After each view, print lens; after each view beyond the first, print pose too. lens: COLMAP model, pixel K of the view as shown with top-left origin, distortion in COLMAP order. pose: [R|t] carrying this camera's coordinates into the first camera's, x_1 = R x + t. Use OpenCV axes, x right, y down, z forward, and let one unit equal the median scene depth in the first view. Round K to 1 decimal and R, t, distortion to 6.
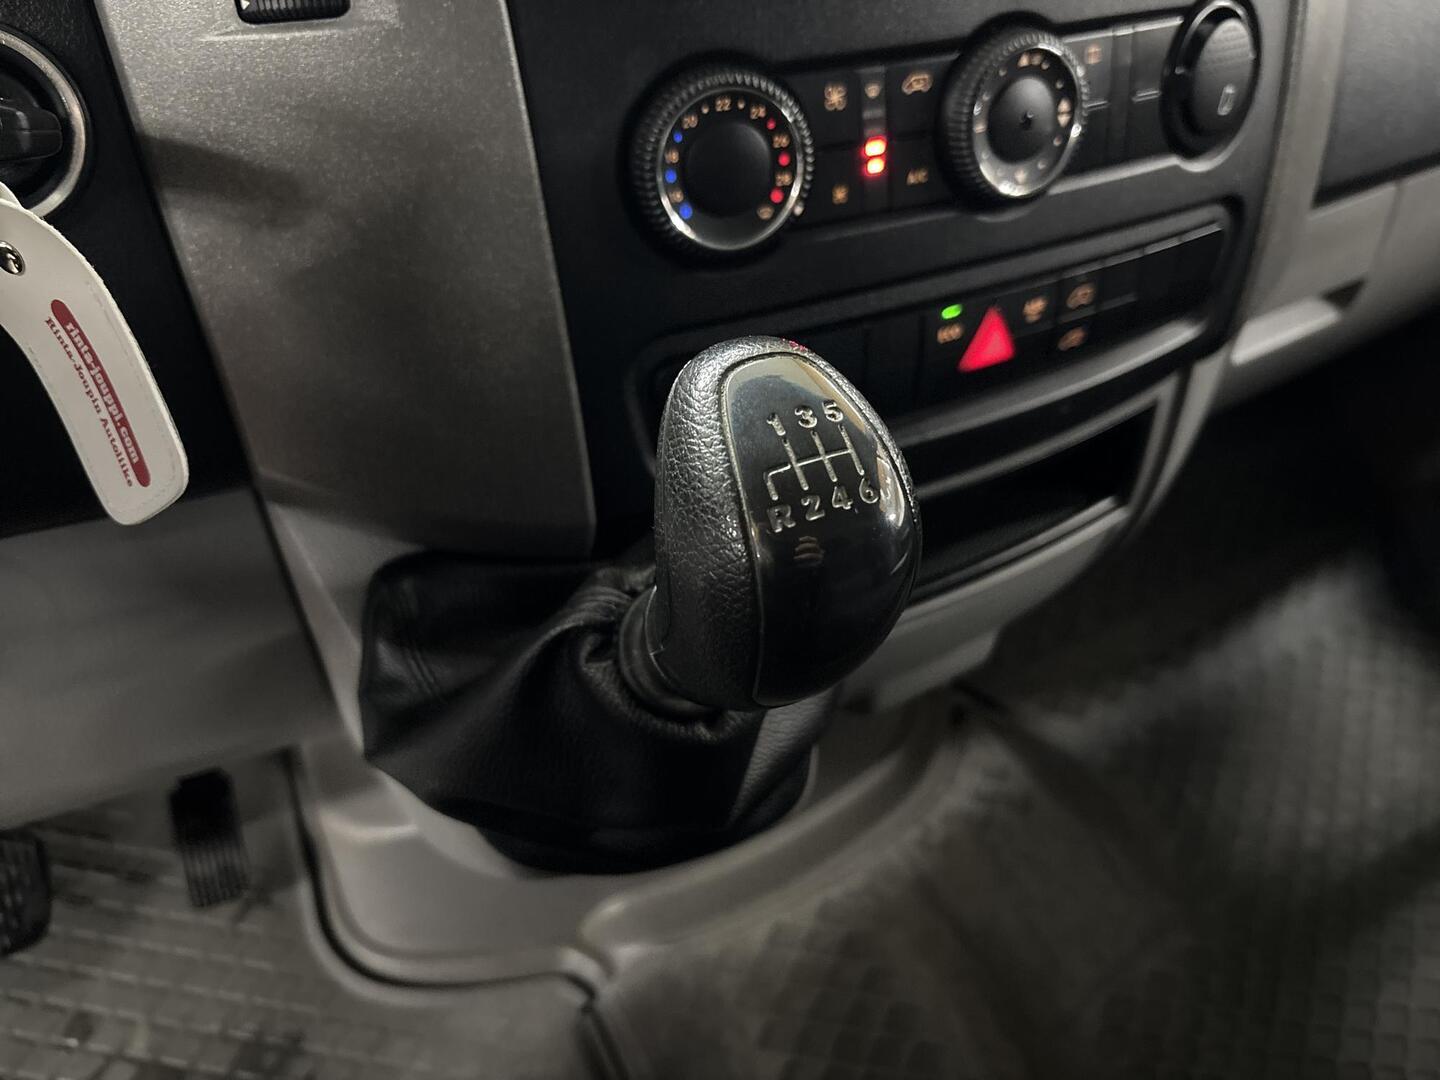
lens RADIAL K [[1117.4, 0, 700.7], [0, 1117.4, 524.9], [0, 0, 1]] dist [0.030017, -0.054802]
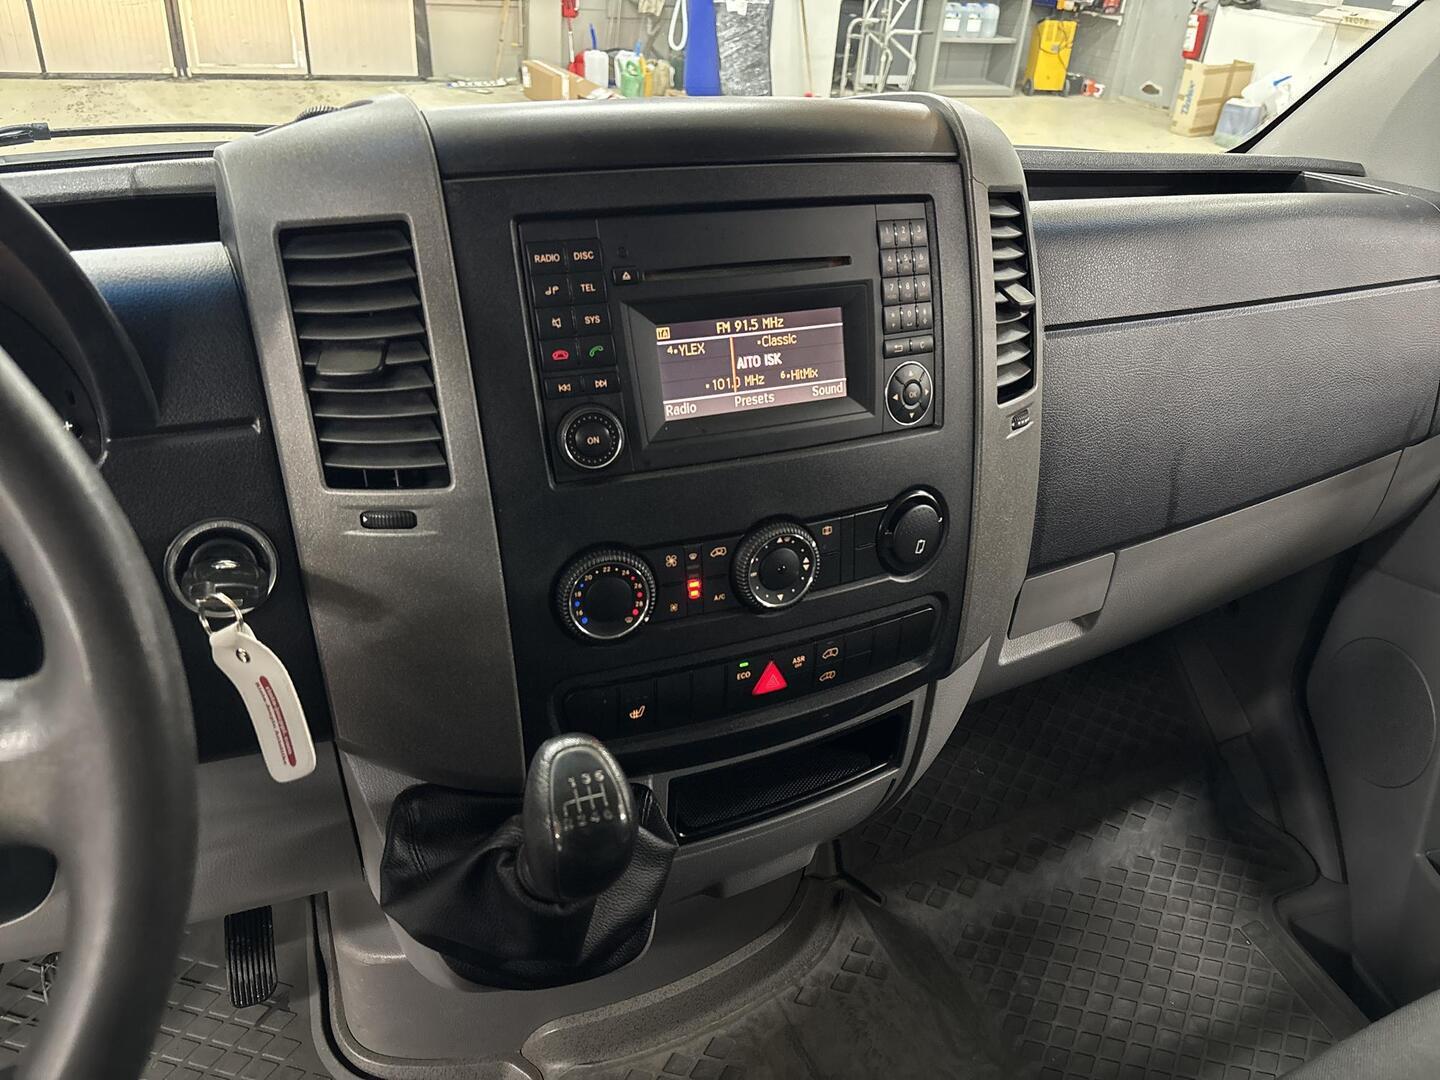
lens RADIAL K [[1117.4, 0, 729.1], [0, 1117.4, 540.5], [0, 0, 1]] dist [0.030017, -0.054802]
pose [[0.997453, 0.071271, 0.002687, 0.192460], [-0.070434, 0.990269, -0.120023, -0.181533], [-0.011215, 0.119528, 0.992767, -0.791677]]
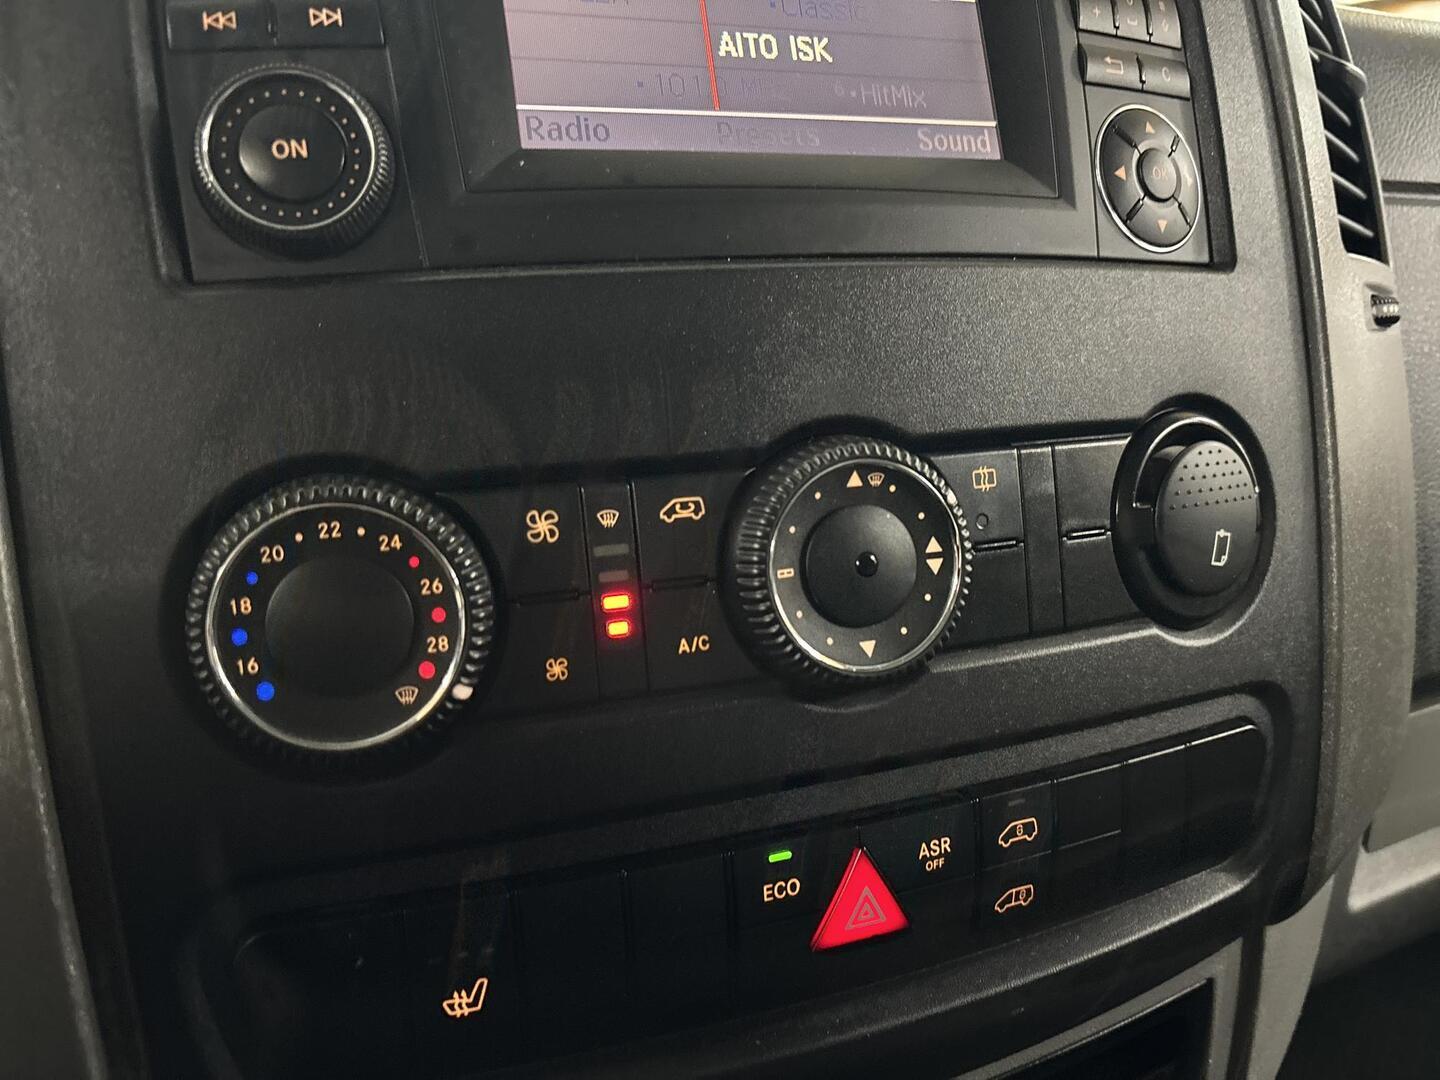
lens RADIAL K [[1117.4, 0, 707.5], [0, 1117.4, 532.4], [0, 0, 1]] dist [0.030017, -0.054802]
pose [[0.992505, 0.014281, -0.121370, 0.271485], [-0.059501, 0.923950, -0.377858, -0.125687], [0.106744, 0.382248, 0.917874, 0.379340]]
